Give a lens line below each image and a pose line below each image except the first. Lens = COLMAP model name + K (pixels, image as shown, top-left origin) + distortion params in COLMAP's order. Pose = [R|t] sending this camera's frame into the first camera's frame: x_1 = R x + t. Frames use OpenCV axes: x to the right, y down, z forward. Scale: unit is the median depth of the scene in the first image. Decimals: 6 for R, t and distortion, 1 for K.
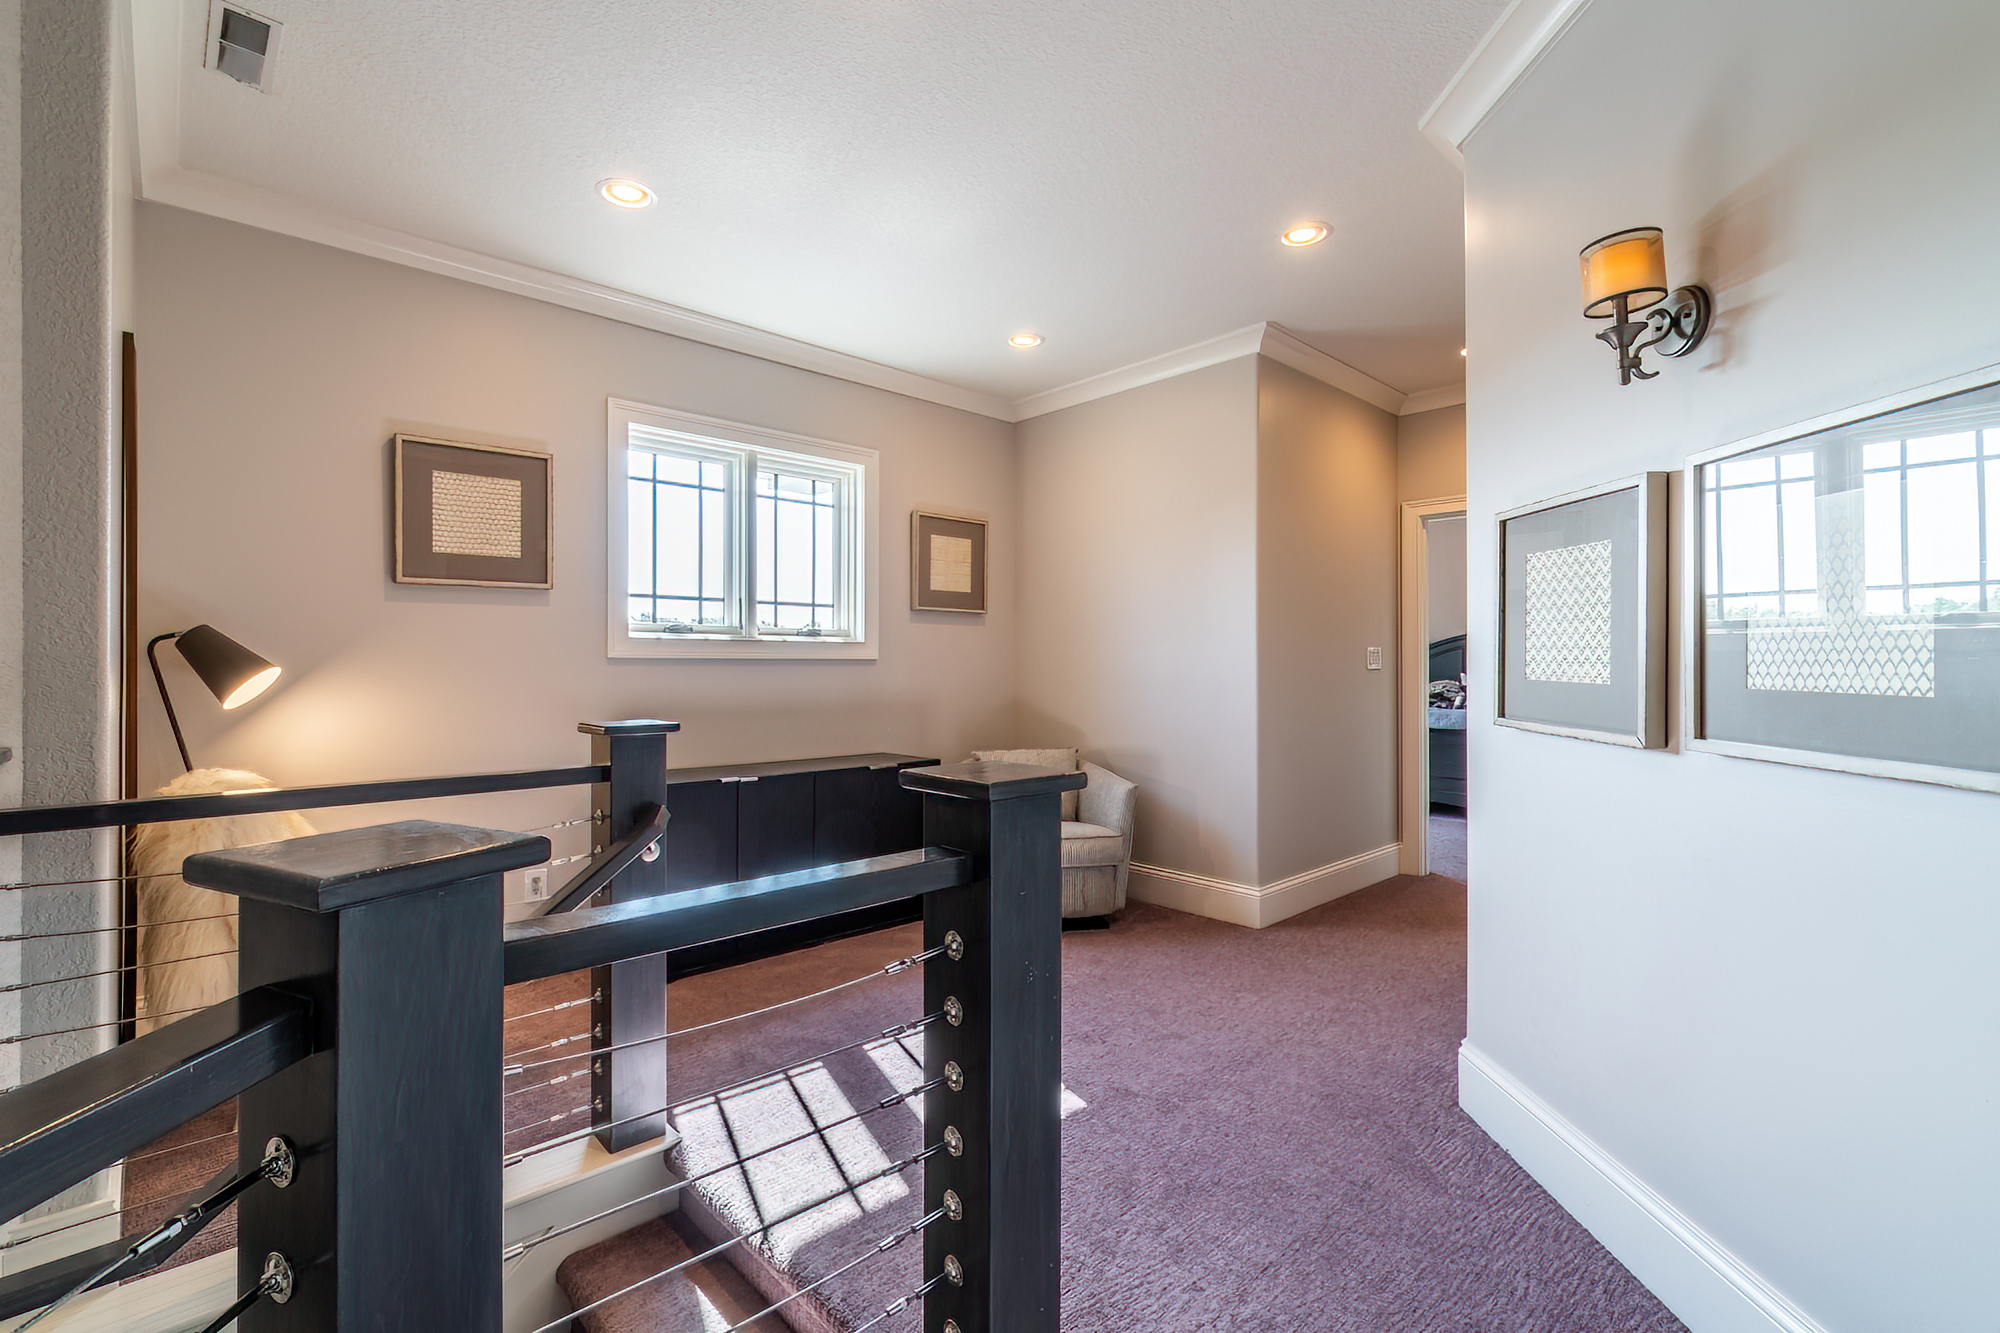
lens RADIAL K [[872.3, 0, 988.9], [0, 872.3, 661.9], [0, 0, 1]] dist [-0.003269, -0.000132]
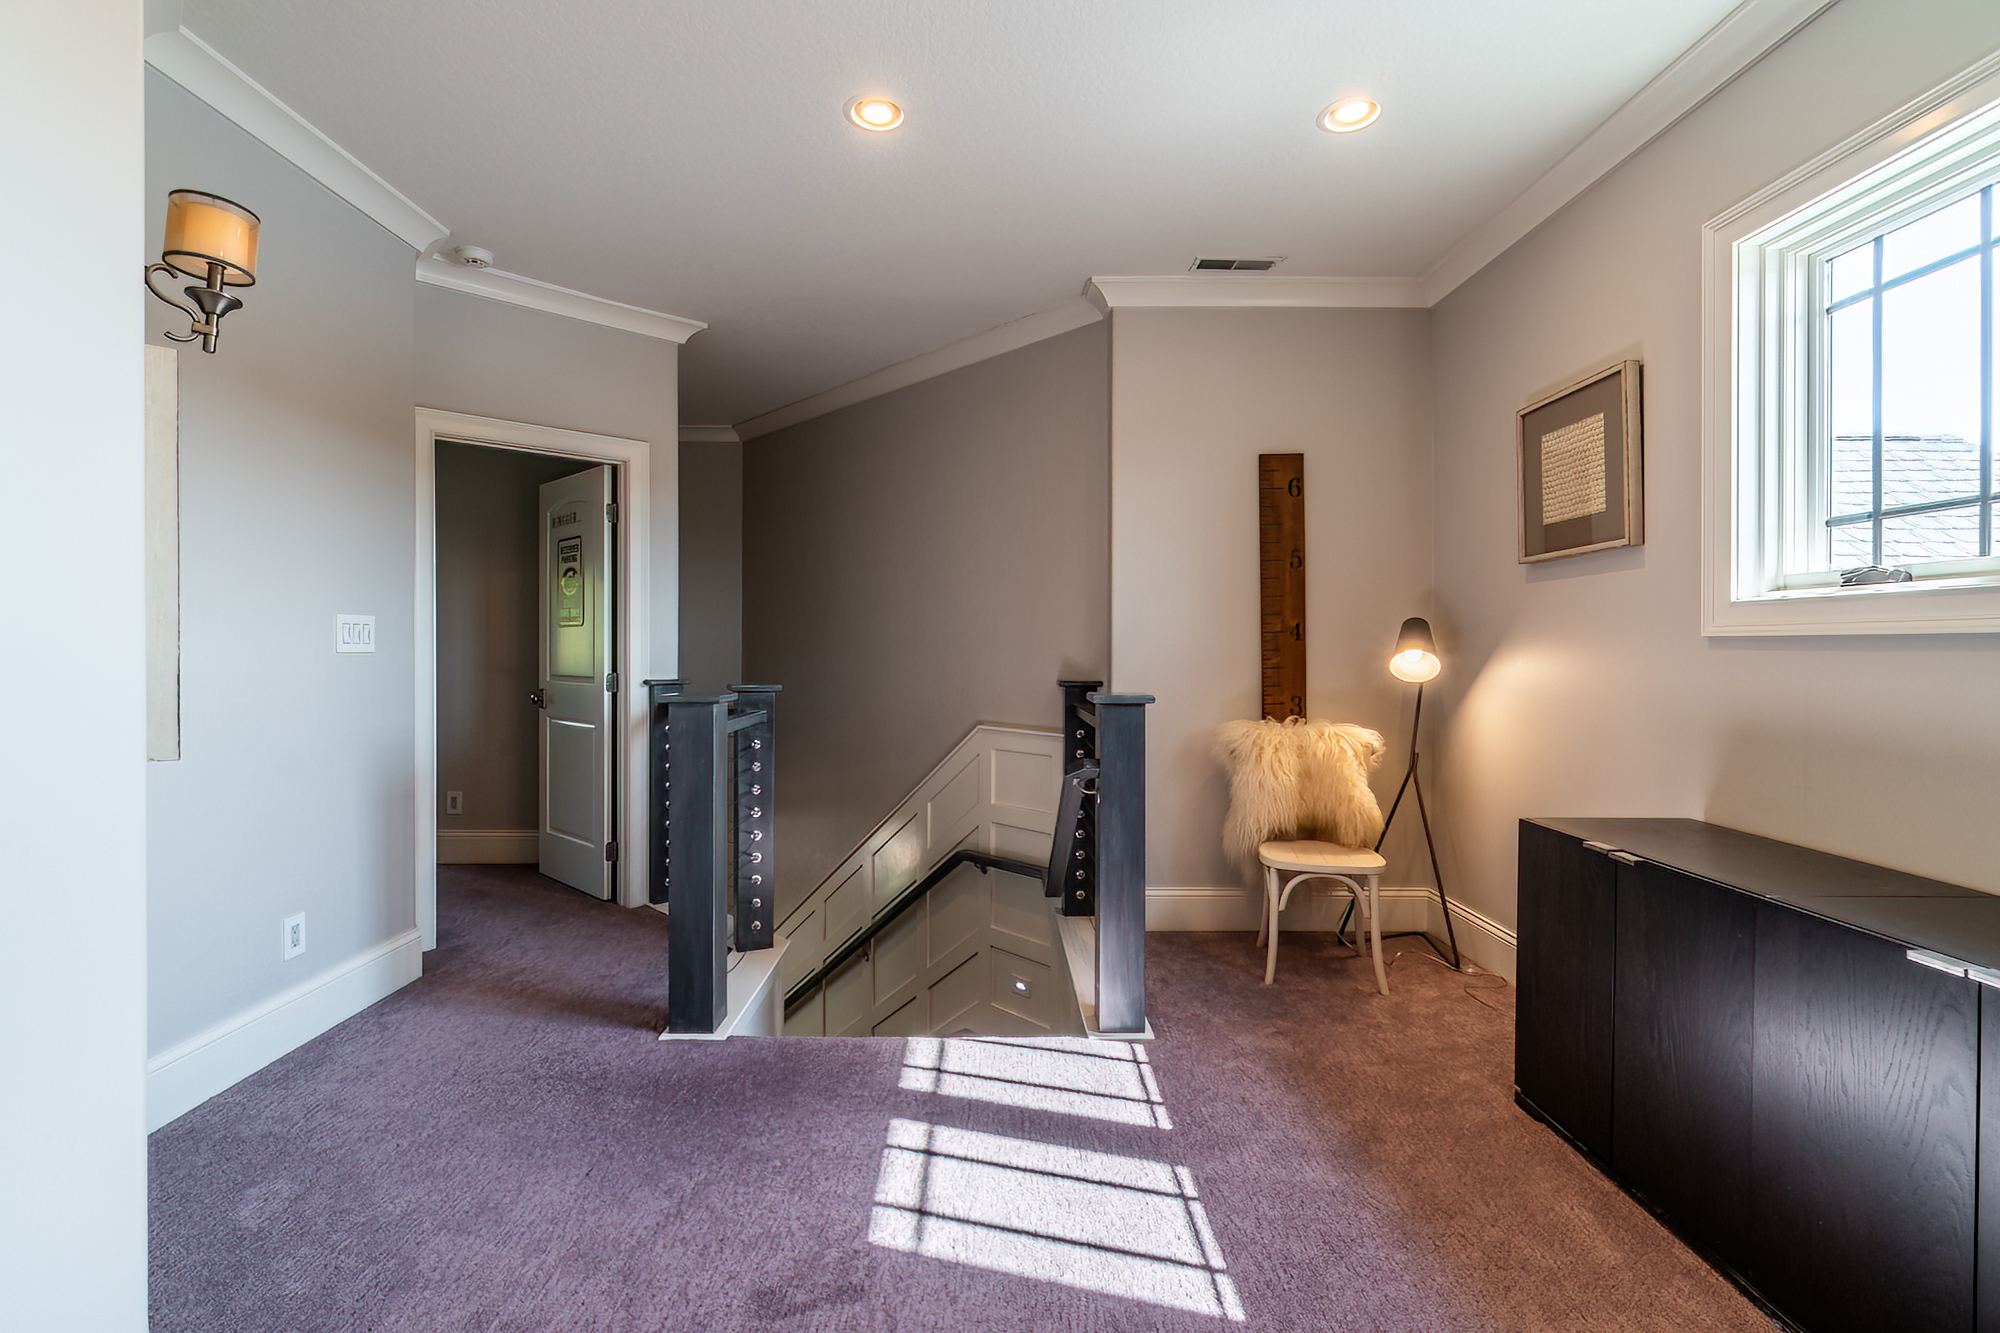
lens RADIAL K [[872.3, 0, 987.3], [0, 872.3, 655.3], [0, 0, 1]] dist [-0.003269, -0.000132]
pose [[-0.687720, 0.027048, -0.725472, 0.428023], [0.020073, 0.999632, 0.018242, -0.016173], [0.725699, -0.002017, -0.688010, 1.177880]]
